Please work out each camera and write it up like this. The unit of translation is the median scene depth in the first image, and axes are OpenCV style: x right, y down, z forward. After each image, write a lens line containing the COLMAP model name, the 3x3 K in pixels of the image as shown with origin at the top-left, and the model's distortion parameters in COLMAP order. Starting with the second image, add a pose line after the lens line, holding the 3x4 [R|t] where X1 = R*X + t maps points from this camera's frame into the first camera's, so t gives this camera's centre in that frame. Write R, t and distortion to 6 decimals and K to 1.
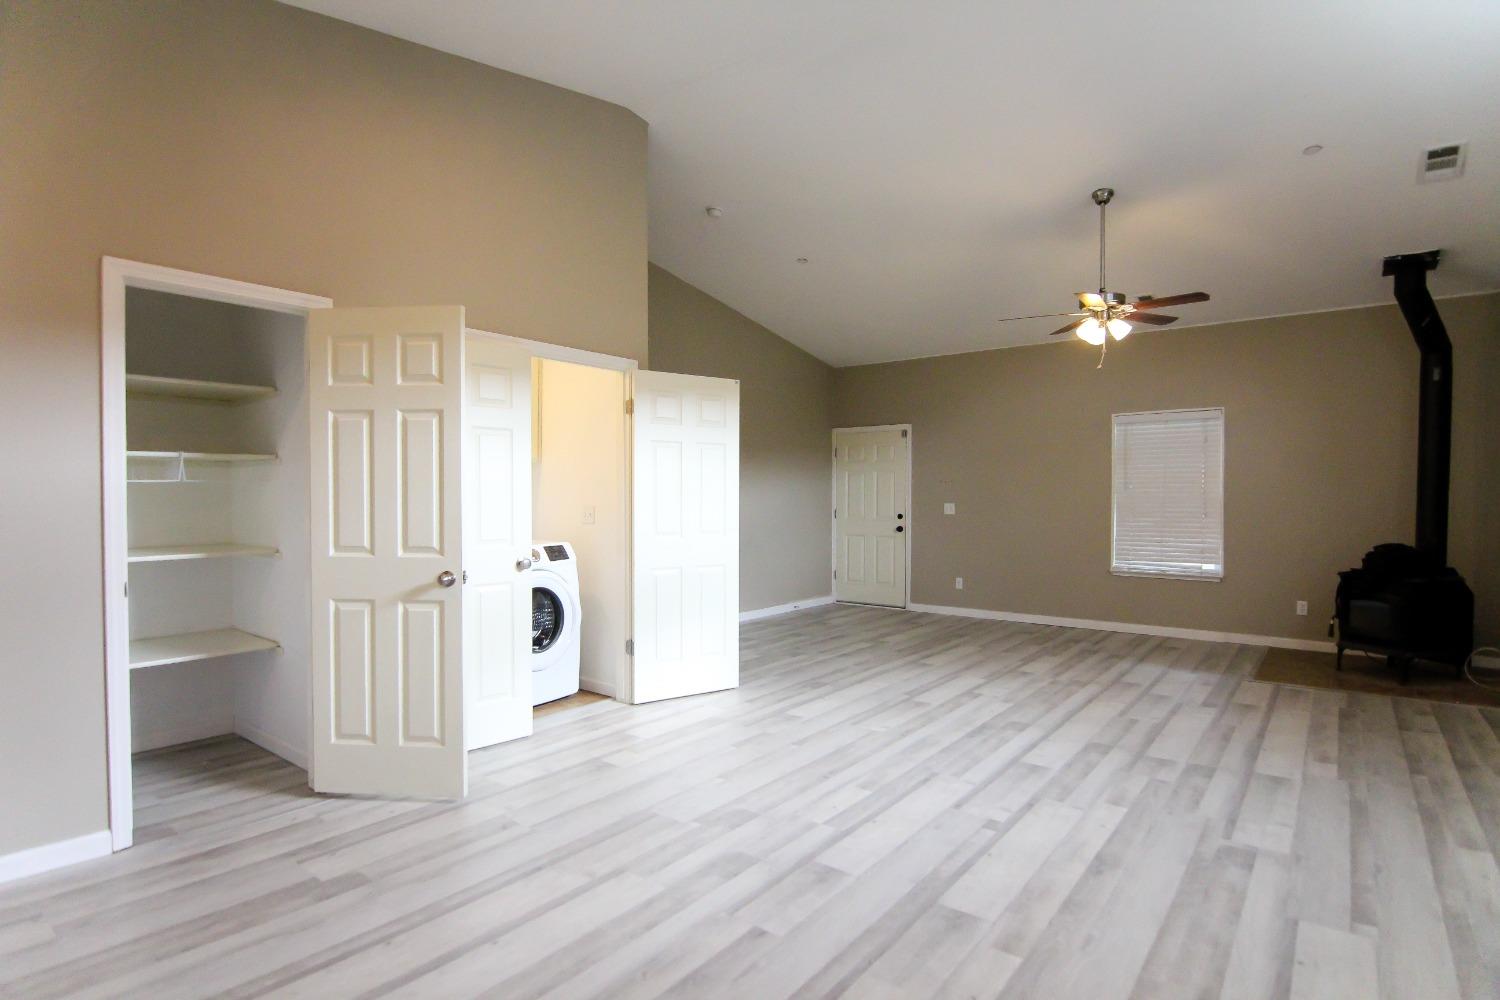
lens RADIAL K [[763.1, 0, 744.8], [0, 763.1, 510.6], [0, 0, 1]] dist [-0.007202, -0.008962]
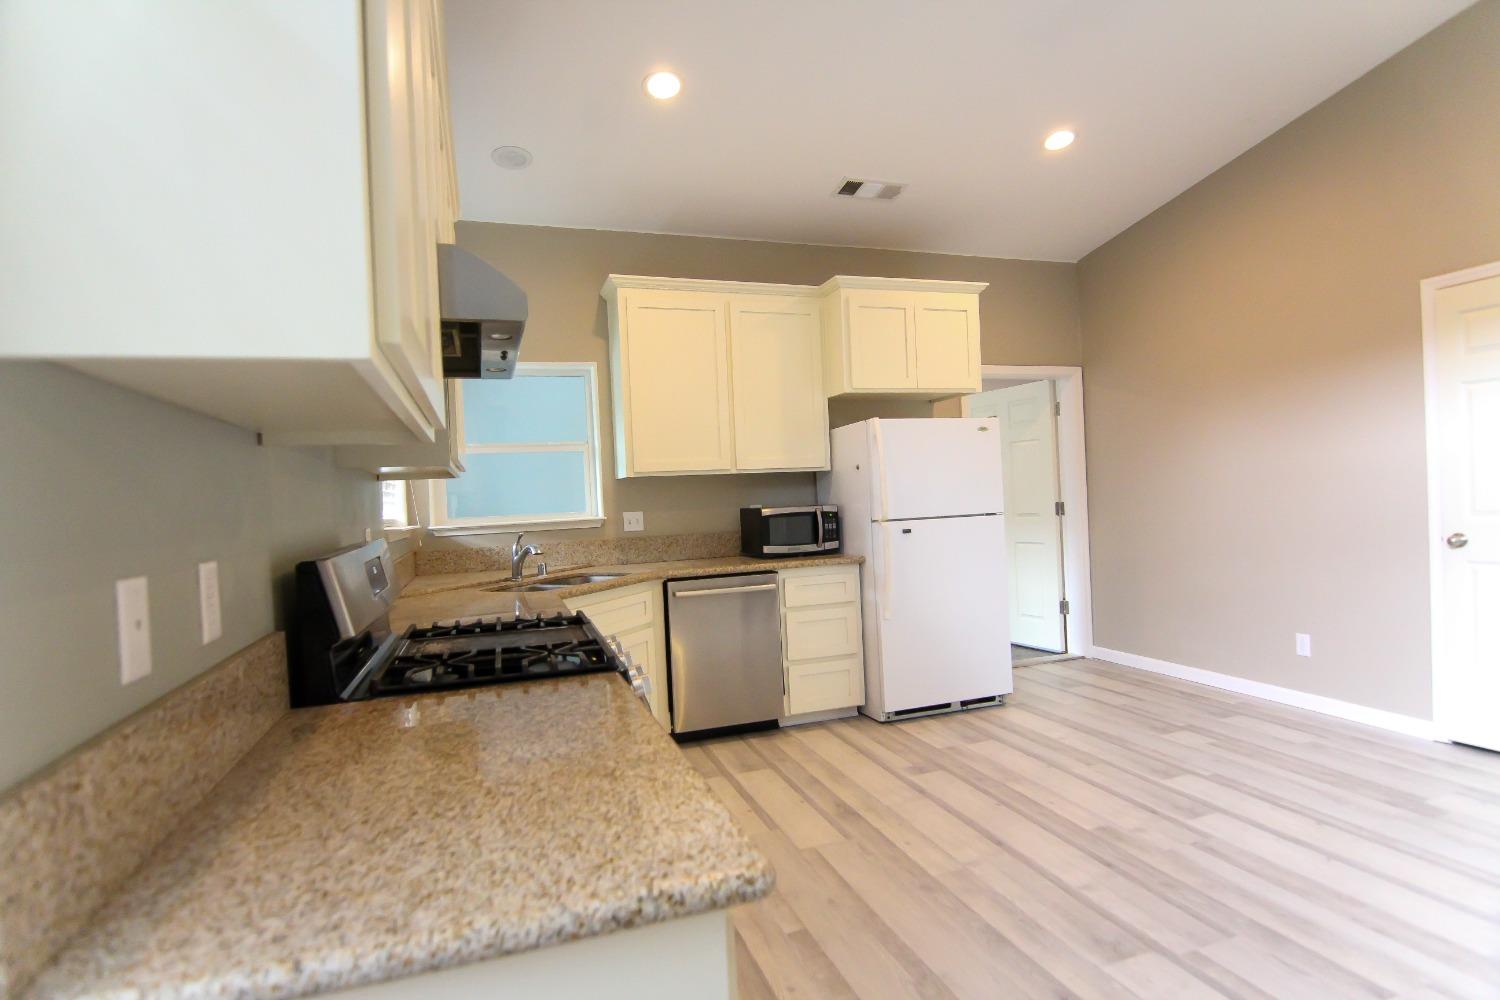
lens RADIAL K [[764.5, 0, 747.2], [0, 764.5, 500.9], [0, 0, 1]] dist [-0.007813, -0.009193]
pose [[-0.541908, 0.025615, -0.840047, 0.639525], [0.029087, 0.999508, 0.011714, -0.003999], [0.839934, -0.018086, -0.542386, 0.528566]]
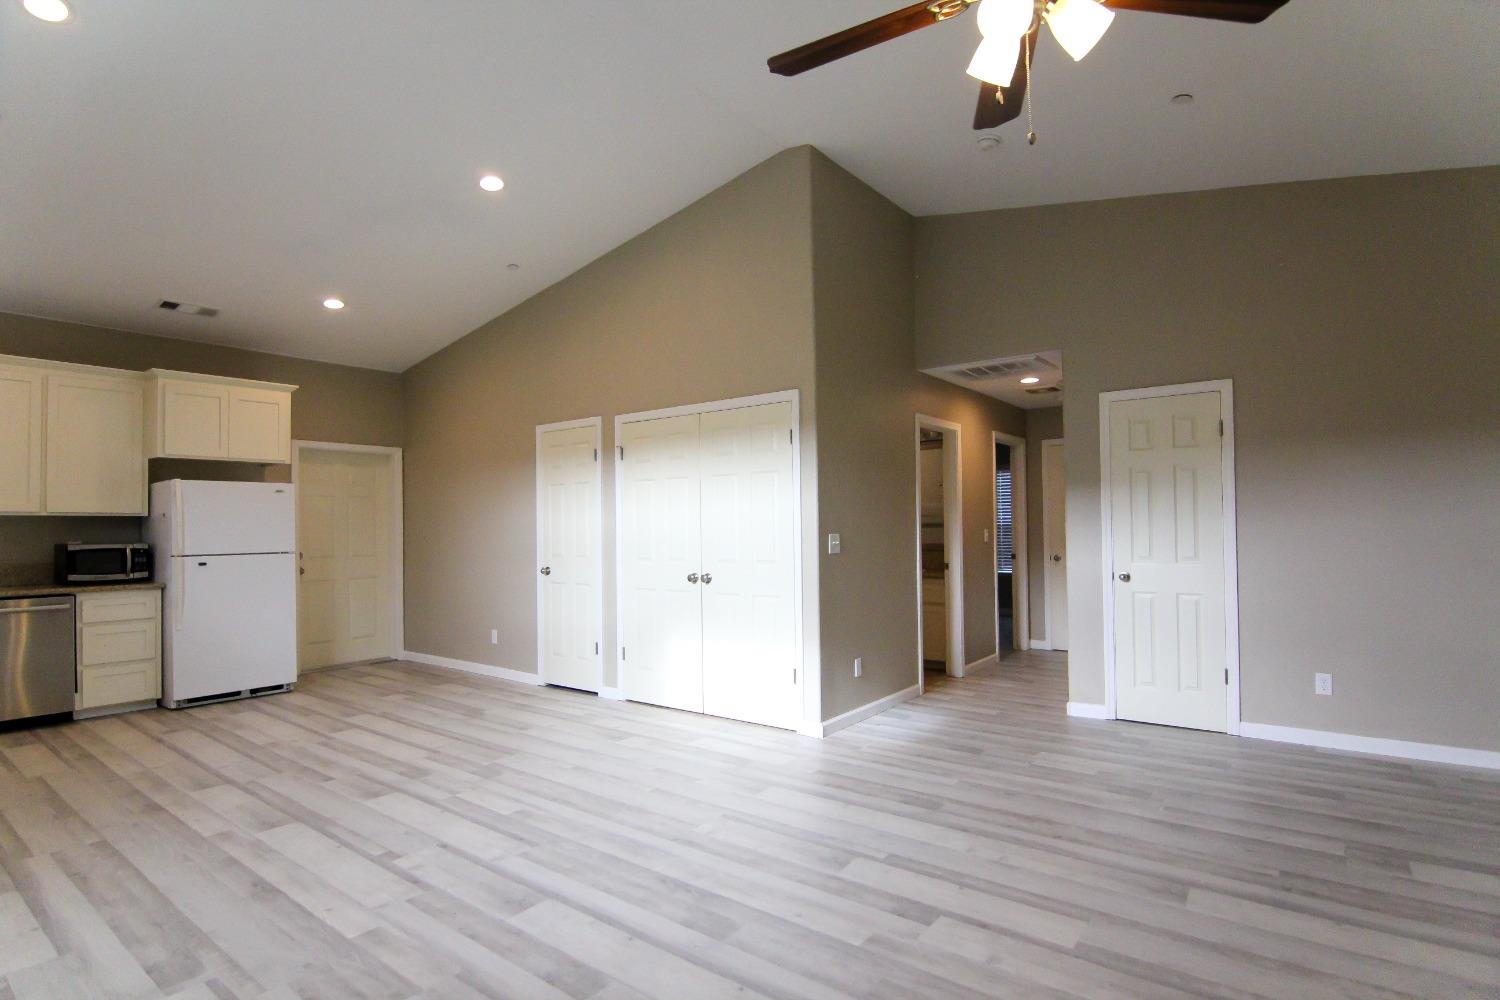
lens RADIAL K [[764.5, 0, 747.7], [0, 764.5, 510.0], [0, 0, 1]] dist [-0.007813, -0.009193]
pose [[0.006740, -0.023548, -0.999700, 1.082063], [-0.005756, 0.999705, -0.023587, -0.017599], [0.999961, 0.005914, 0.006603, 1.179377]]
